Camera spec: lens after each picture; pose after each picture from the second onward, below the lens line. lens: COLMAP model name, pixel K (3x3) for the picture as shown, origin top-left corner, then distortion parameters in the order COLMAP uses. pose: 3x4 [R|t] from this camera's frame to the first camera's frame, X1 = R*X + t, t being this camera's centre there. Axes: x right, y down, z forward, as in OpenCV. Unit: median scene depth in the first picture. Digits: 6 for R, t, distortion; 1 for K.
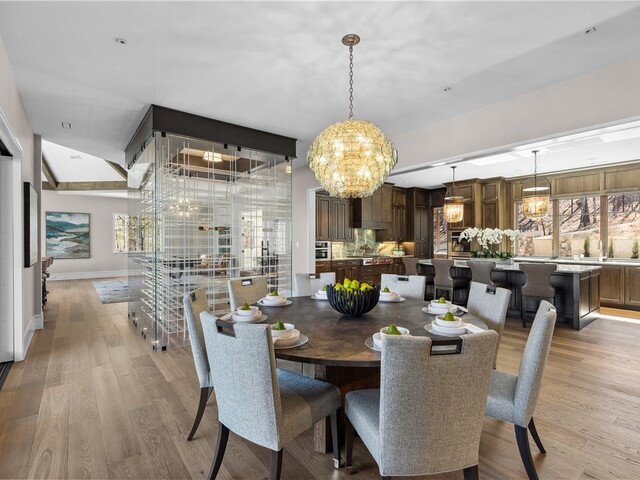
lens RADIAL K [[319.3, 0, 317.3], [0, 319.3, 240.7], [0, 0, 1]] dist [-0.006414, 0.001273]
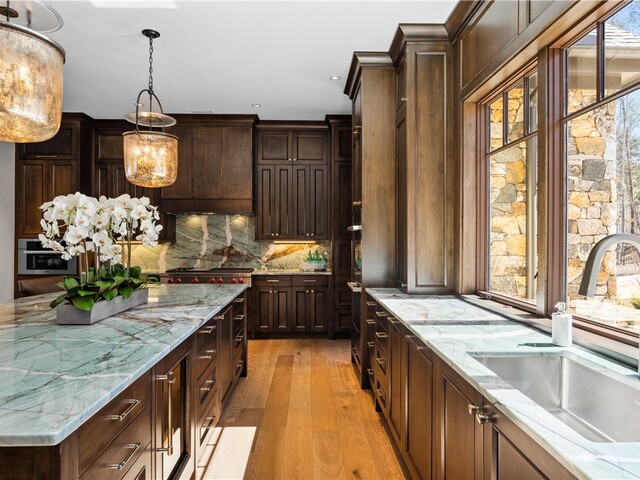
lens RADIAL K [[409.9, 0, 318.8], [0, 409.9, 237.8], [0, 0, 1]] dist [-0.006921, 0.003794]
pose [[0.808002, 0.001974, -0.589177, 0.678822], [-0.003710, 0.999992, -0.001737, 0.000000], [0.589168, 0.003590, 0.808002, 0.584488]]
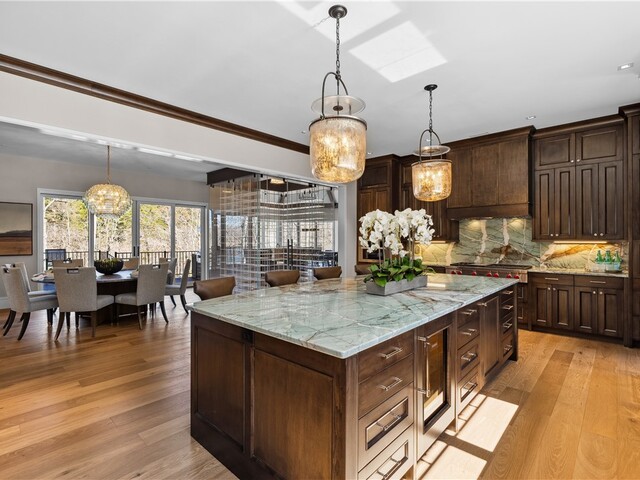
lens RADIAL K [[319.3, 0, 319.7], [0, 319.3, 238.0], [0, 0, 1]] dist [-0.006414, 0.001273]
pose [[0.163667, -0.002776, -0.986512, 0.698847], [0.000994, 0.999996, -0.002649, 0.000050], [0.986515, -0.000547, 0.163669, 0.595333]]
